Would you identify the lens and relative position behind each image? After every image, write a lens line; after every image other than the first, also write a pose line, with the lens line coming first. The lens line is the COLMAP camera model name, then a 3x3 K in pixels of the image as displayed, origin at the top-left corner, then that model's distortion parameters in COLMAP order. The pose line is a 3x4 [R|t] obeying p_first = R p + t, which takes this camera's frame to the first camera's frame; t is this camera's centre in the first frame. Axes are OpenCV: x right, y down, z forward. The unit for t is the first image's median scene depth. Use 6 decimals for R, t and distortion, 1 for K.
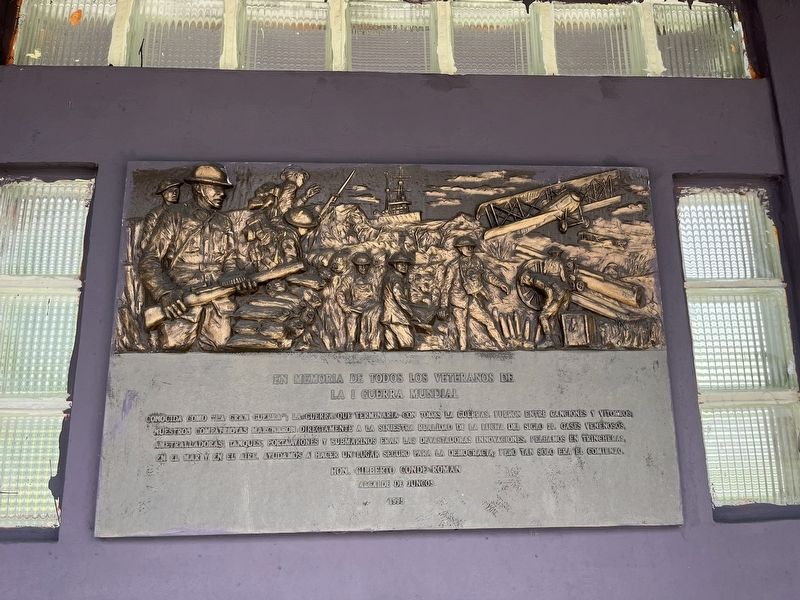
lens RADIAL K [[604.4, 0, 399.7], [0, 604.4, 300.2], [0, 0, 1]] dist [0.002364, 0.000094]
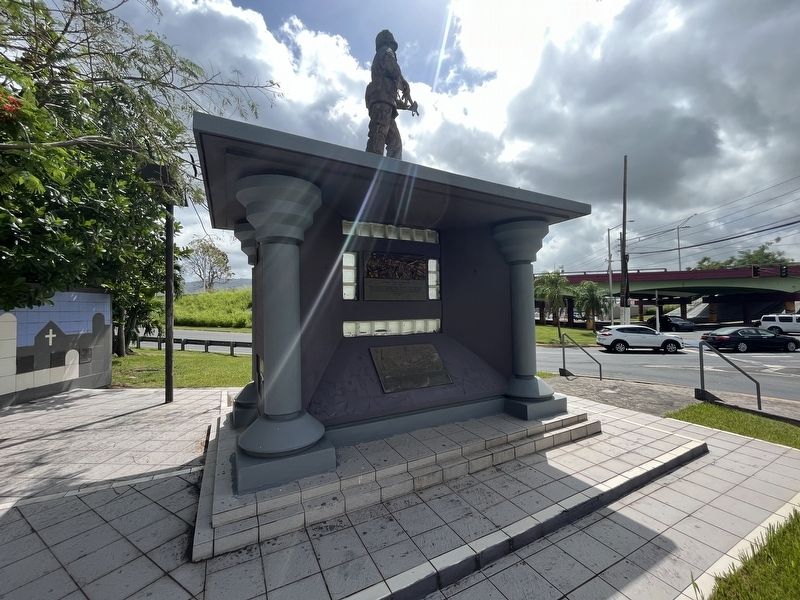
lens RADIAL K [[324.7, 0, 400.4], [0, 324.7, 298.9], [0, 0, 1]] dist [-0.003760, 0.000085]
pose [[0.895873, 0.013345, 0.444109, -1.747640], [-0.086668, 0.985597, 0.145215, -0.264957], [-0.435775, -0.168584, 0.884127, -2.658794]]
